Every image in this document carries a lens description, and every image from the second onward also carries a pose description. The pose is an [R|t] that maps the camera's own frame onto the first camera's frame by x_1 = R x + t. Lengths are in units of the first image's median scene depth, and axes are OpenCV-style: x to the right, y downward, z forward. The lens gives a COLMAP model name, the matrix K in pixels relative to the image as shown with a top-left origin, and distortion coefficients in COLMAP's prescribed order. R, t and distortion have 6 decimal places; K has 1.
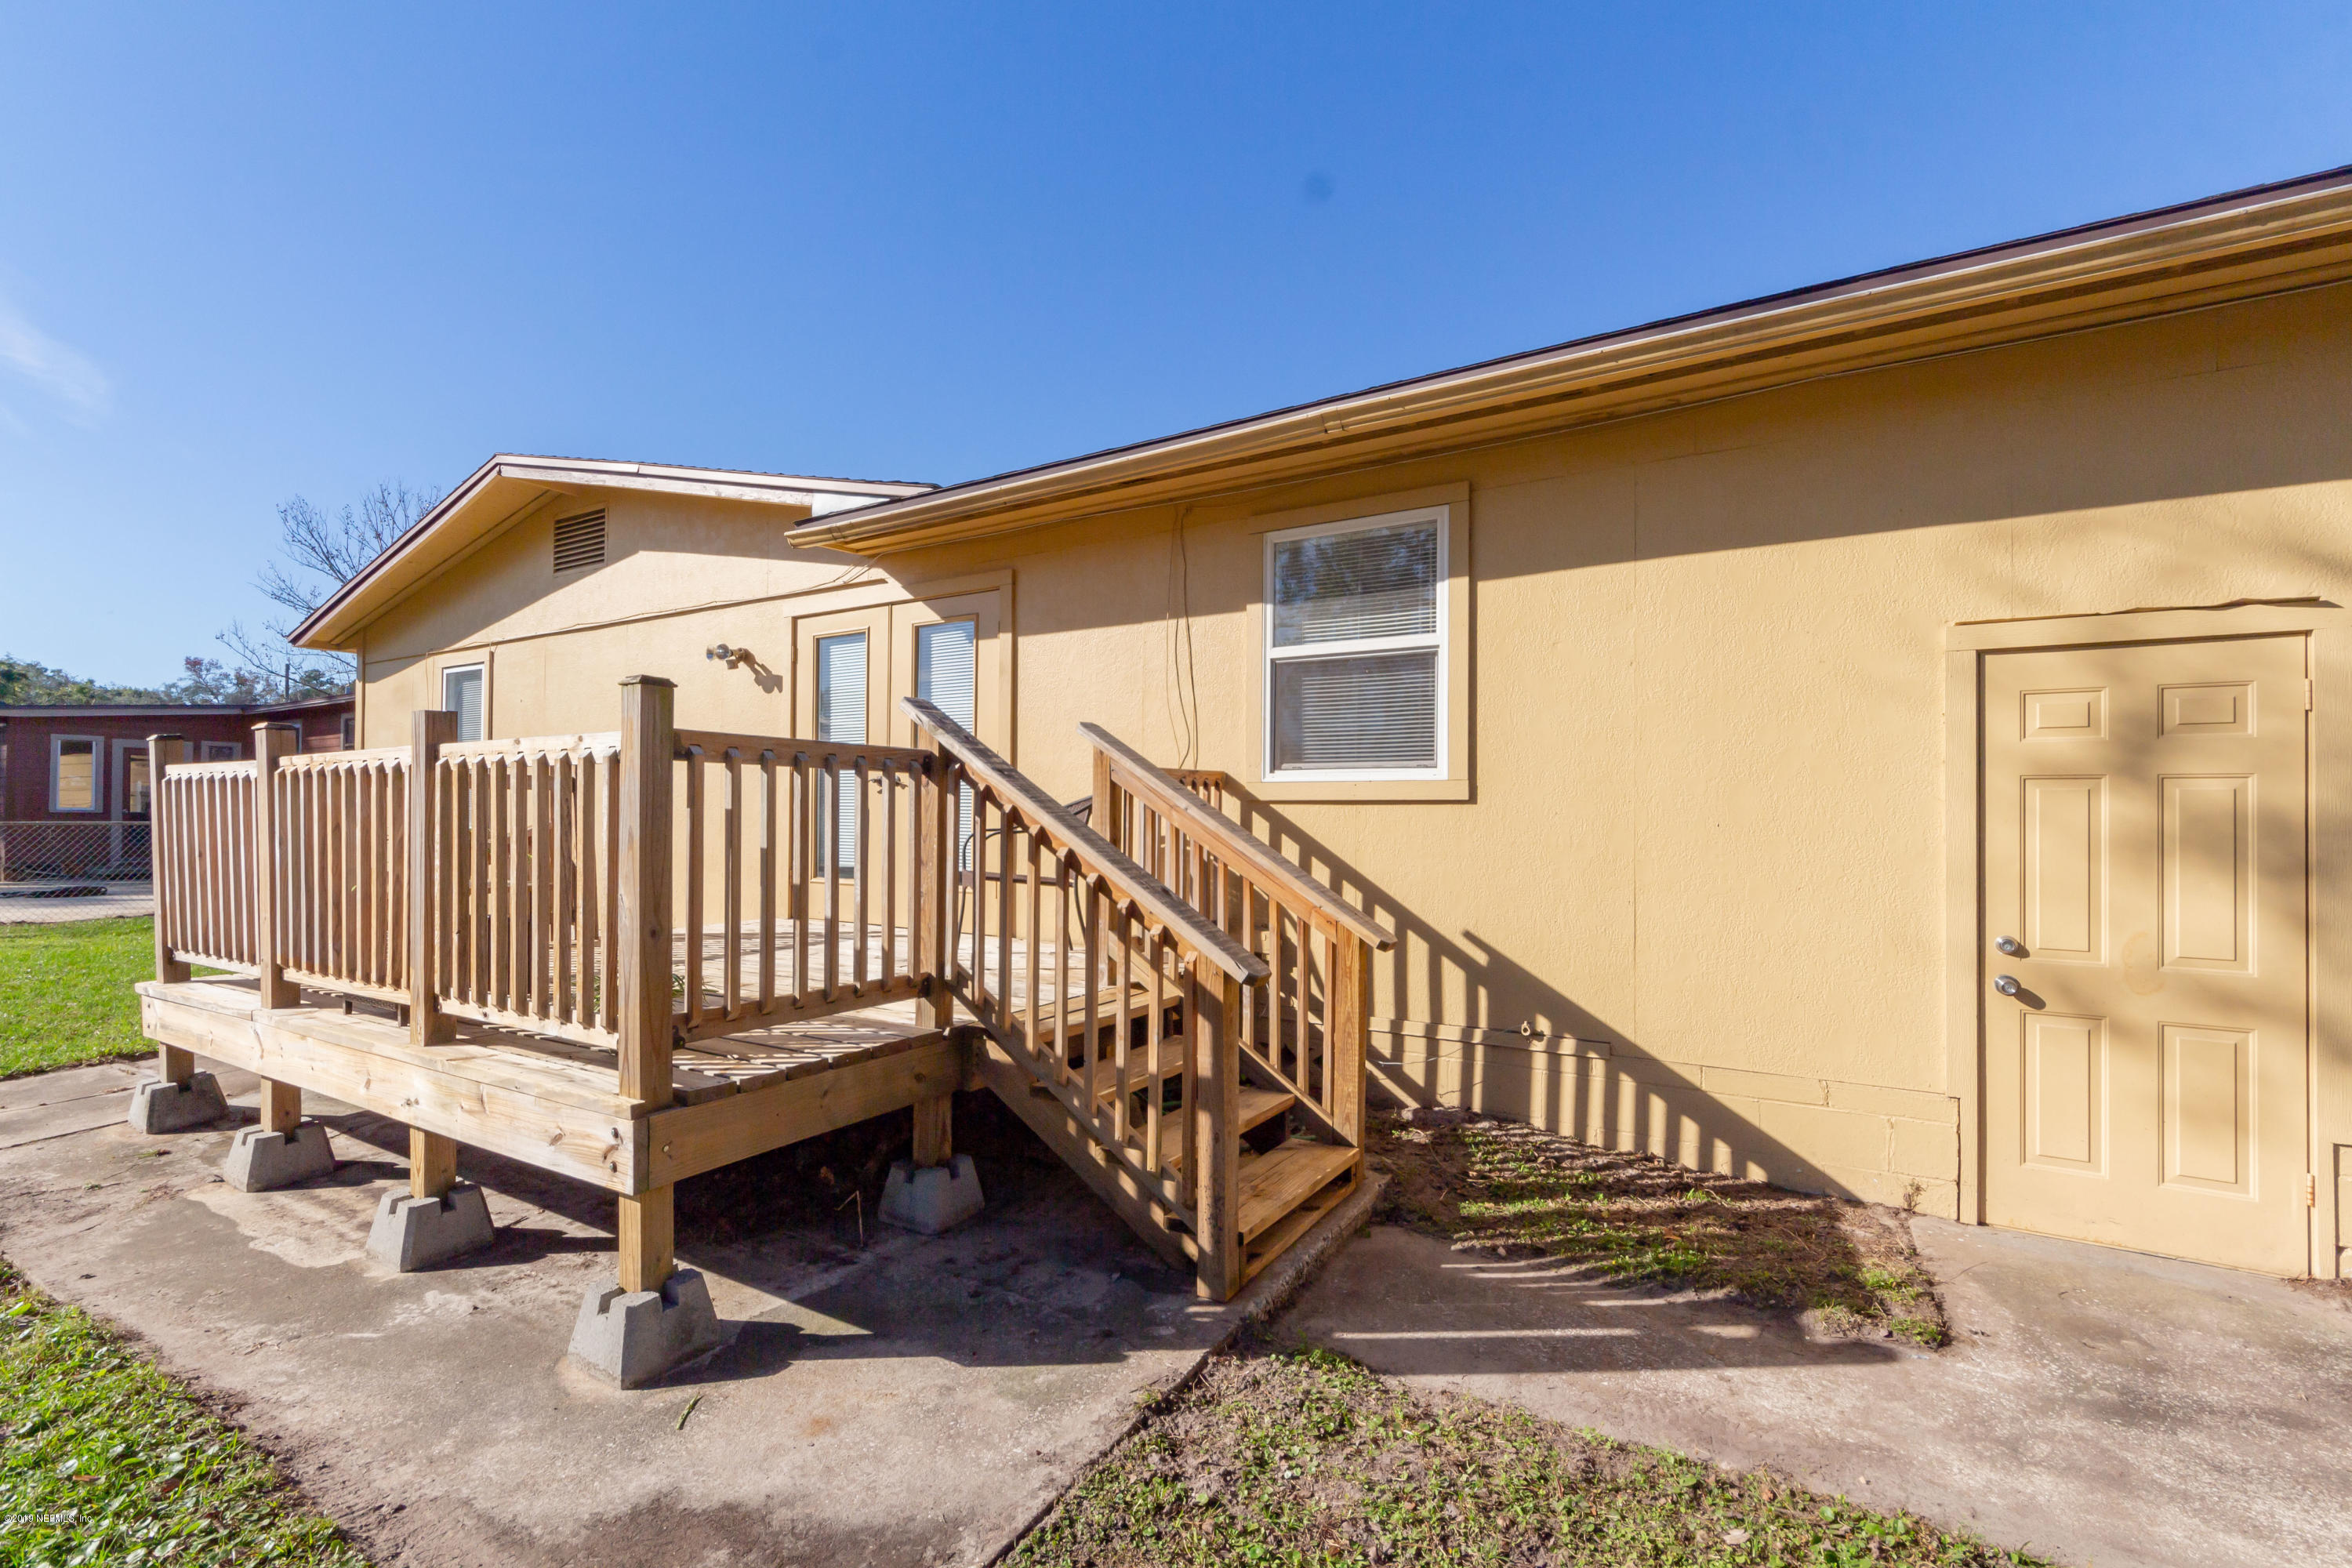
lens RADIAL K [[1029.8, 0, 1179.9], [0, 1029.8, 793.0], [0, 0, 1]] dist [0.001319, 0.000302]
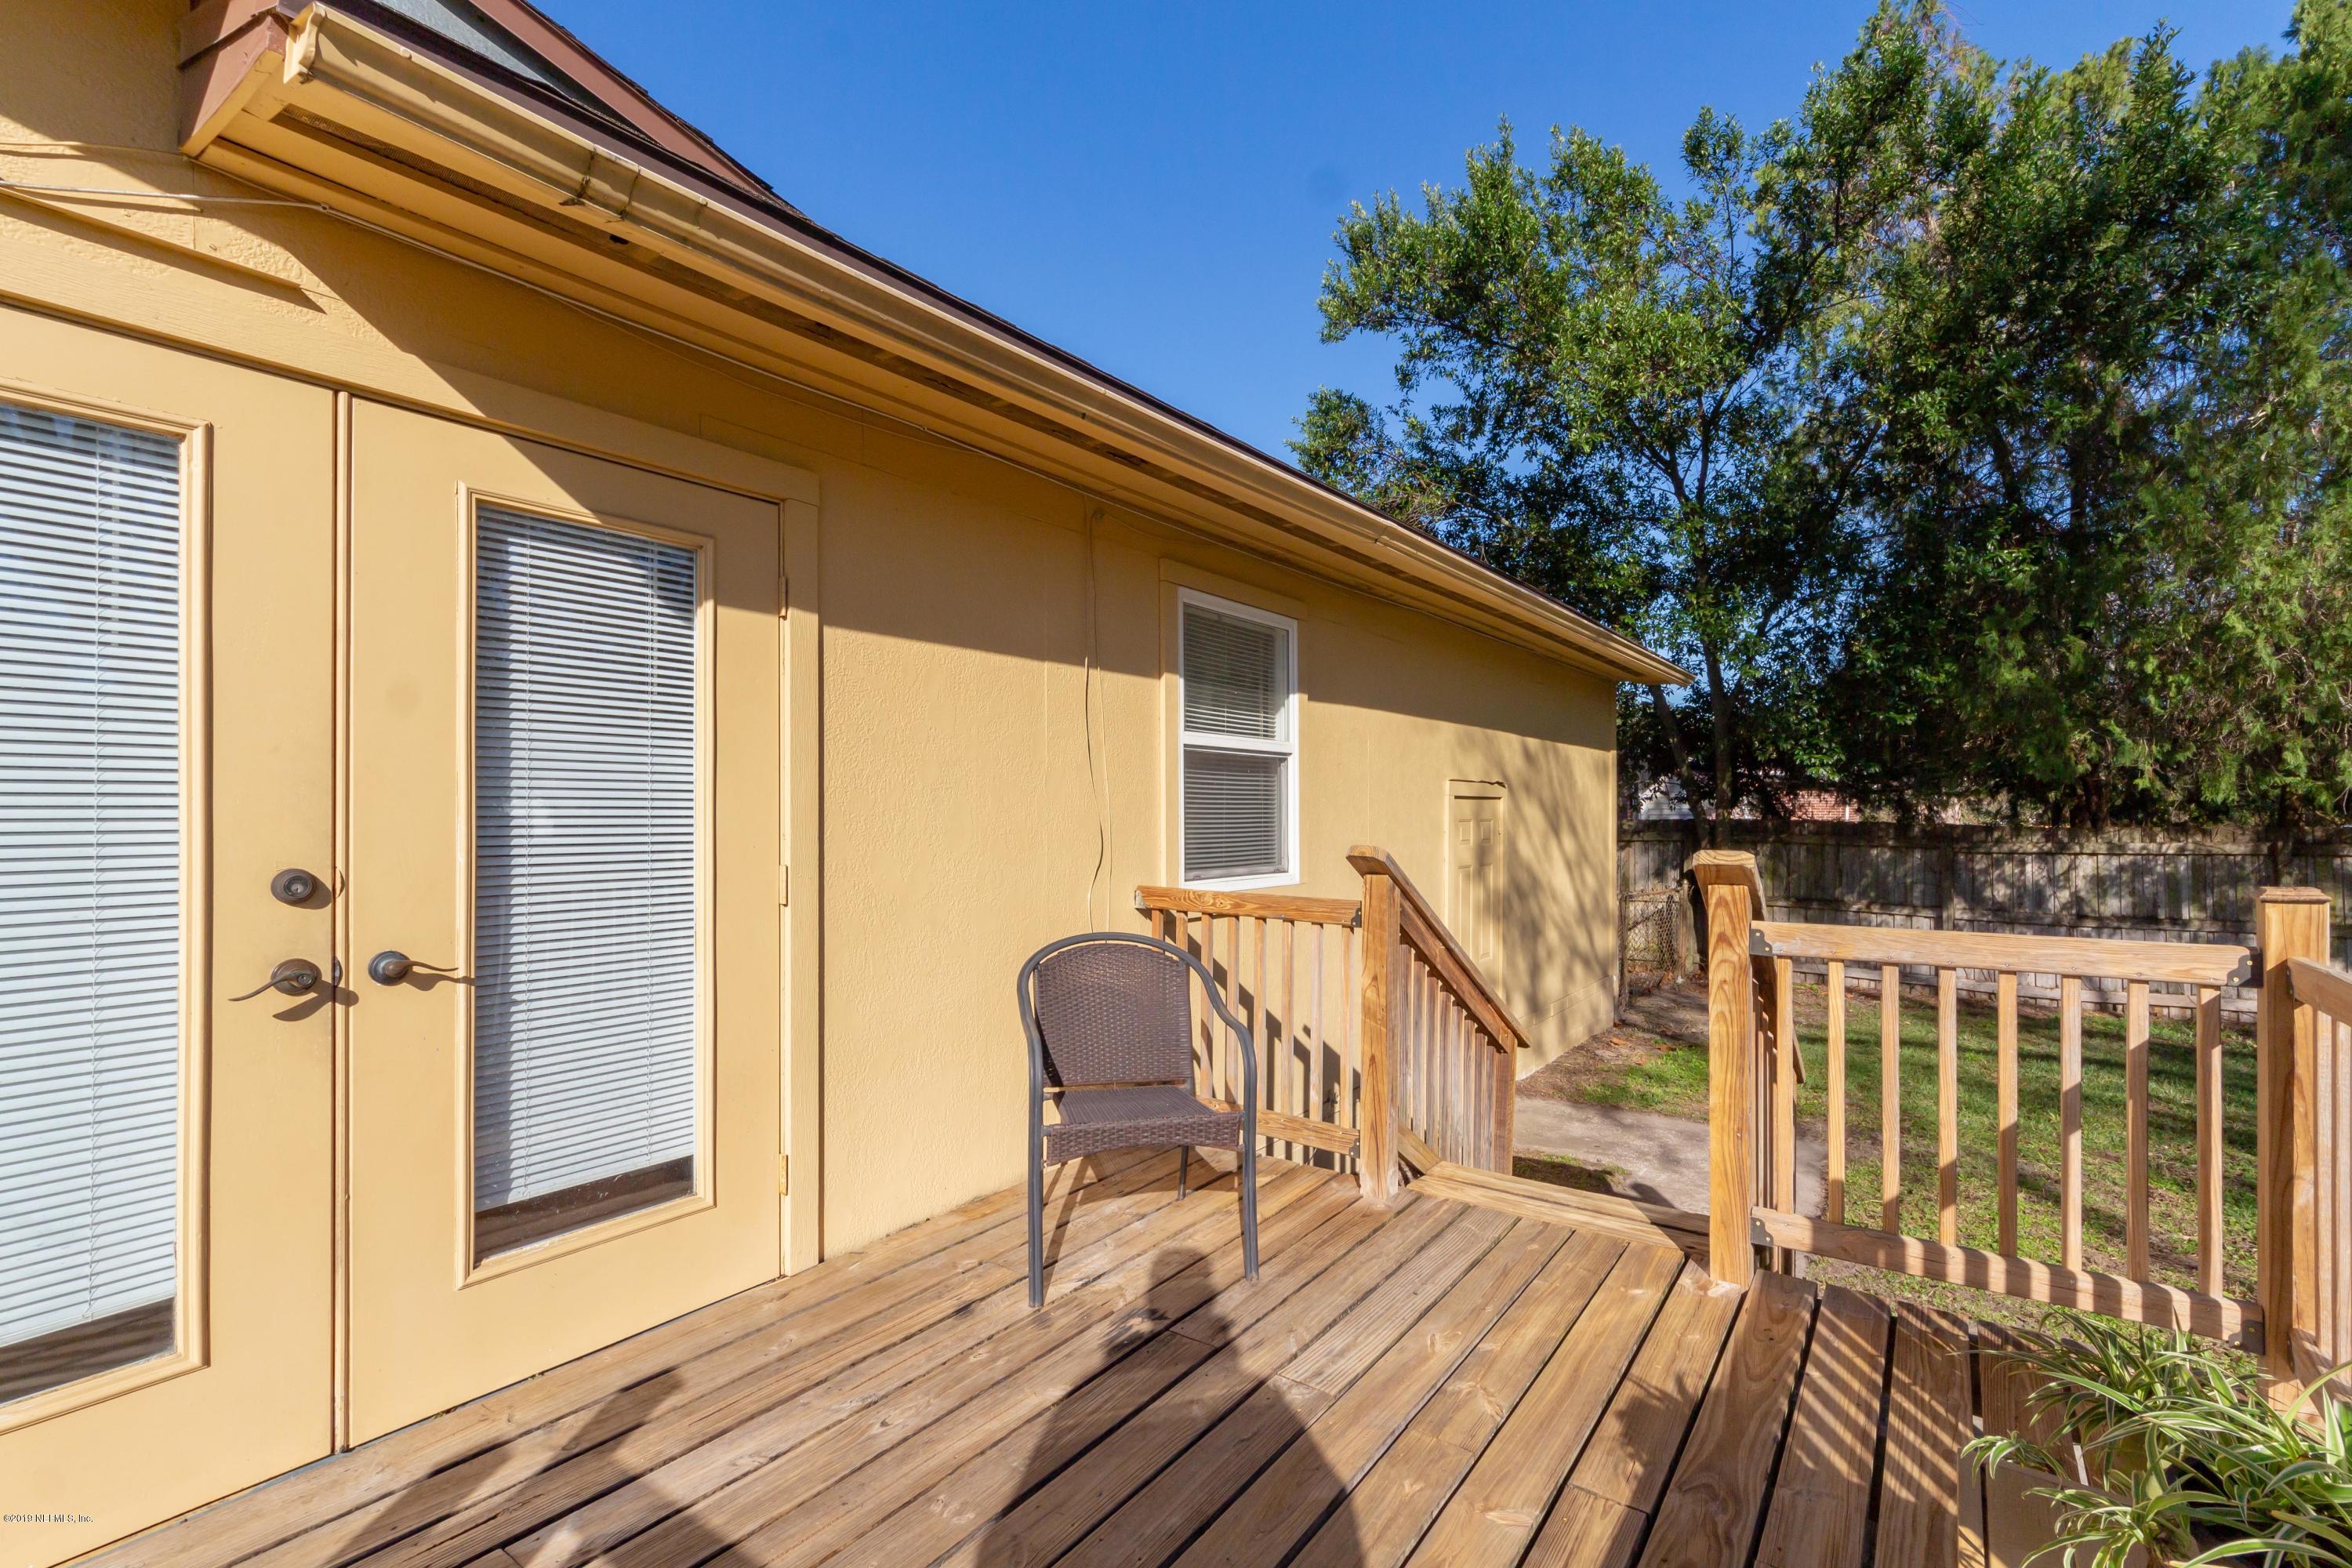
lens RADIAL K [[1029.8, 0, 1179.9], [0, 1029.8, 793.0], [0, 0, 1]] dist [0.001319, 0.000302]
pose [[0.084053, 0.022017, 0.996218, -0.702809], [0.002845, 0.999746, -0.022335, -0.073683], [-0.996457, 0.004712, 0.083969, 0.924758]]
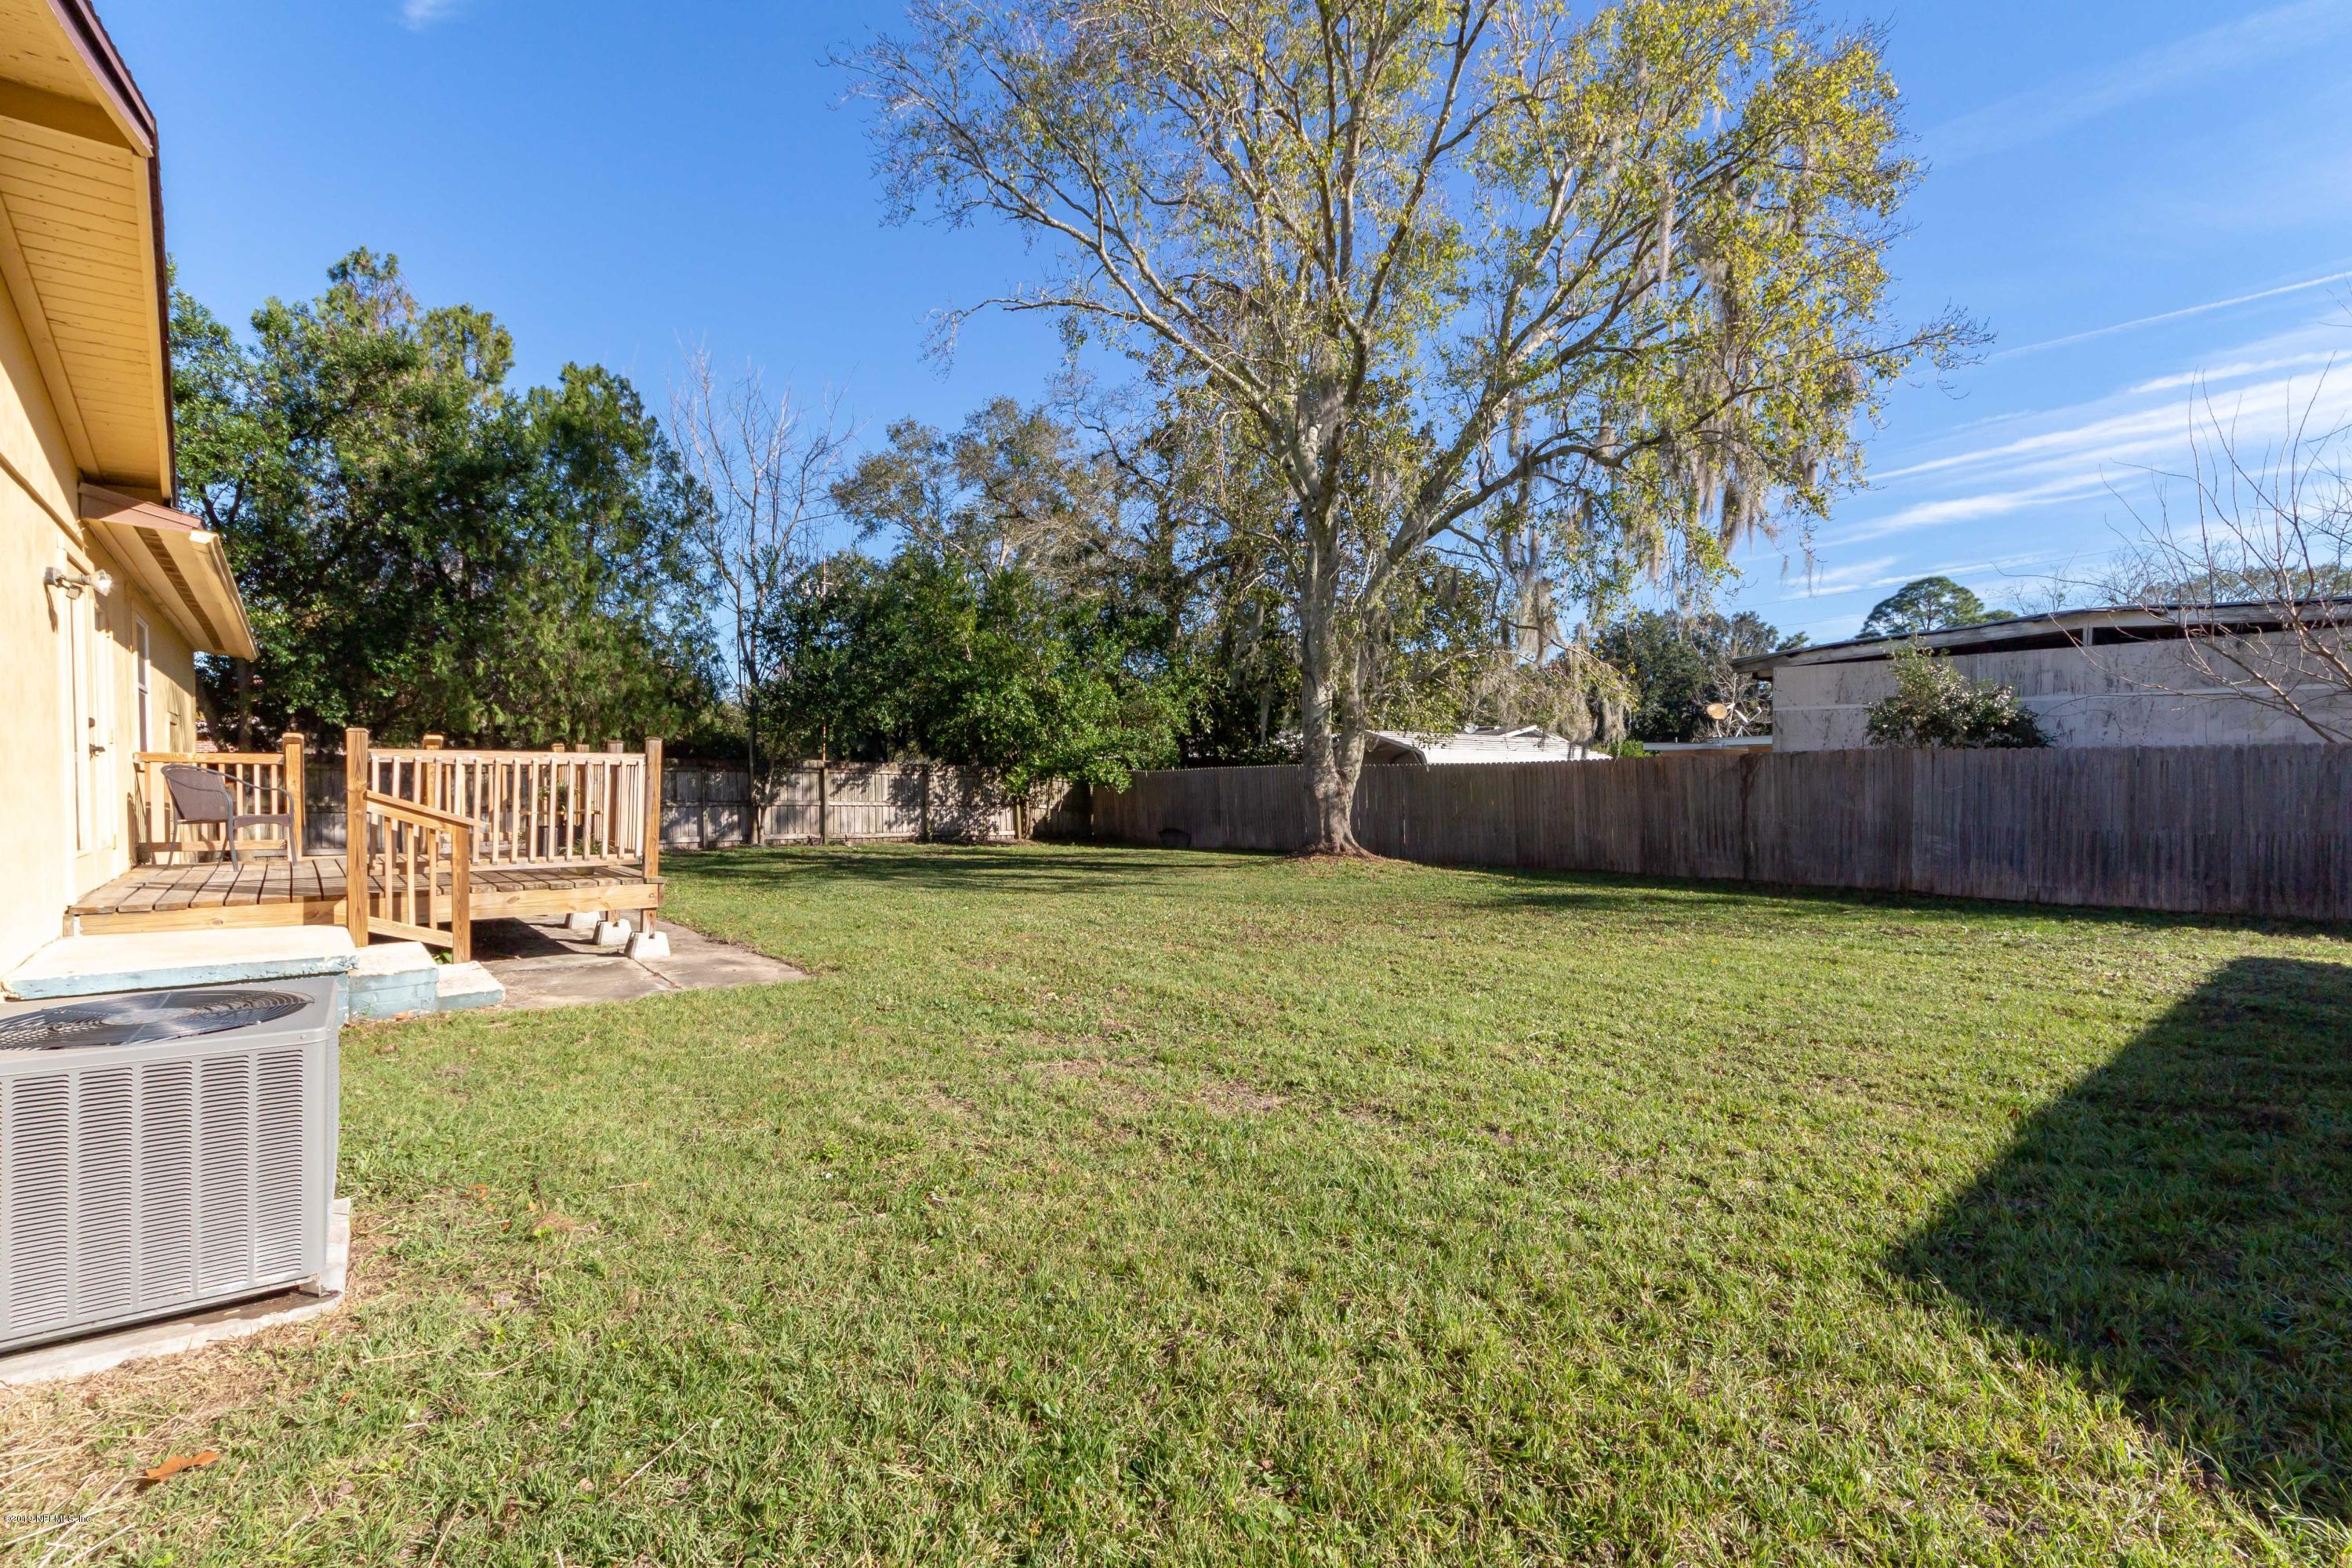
lens RADIAL K [[1029.8, 0, 1179.9], [0, 1029.8, 793.0], [0, 0, 1]] dist [0.001319, 0.000302]
pose [[-0.952773, 0.003195, 0.303666, -3.367485], [0.009624, 0.999760, 0.019676, 0.123600], [-0.303530, 0.021669, -0.952575, 3.197674]]
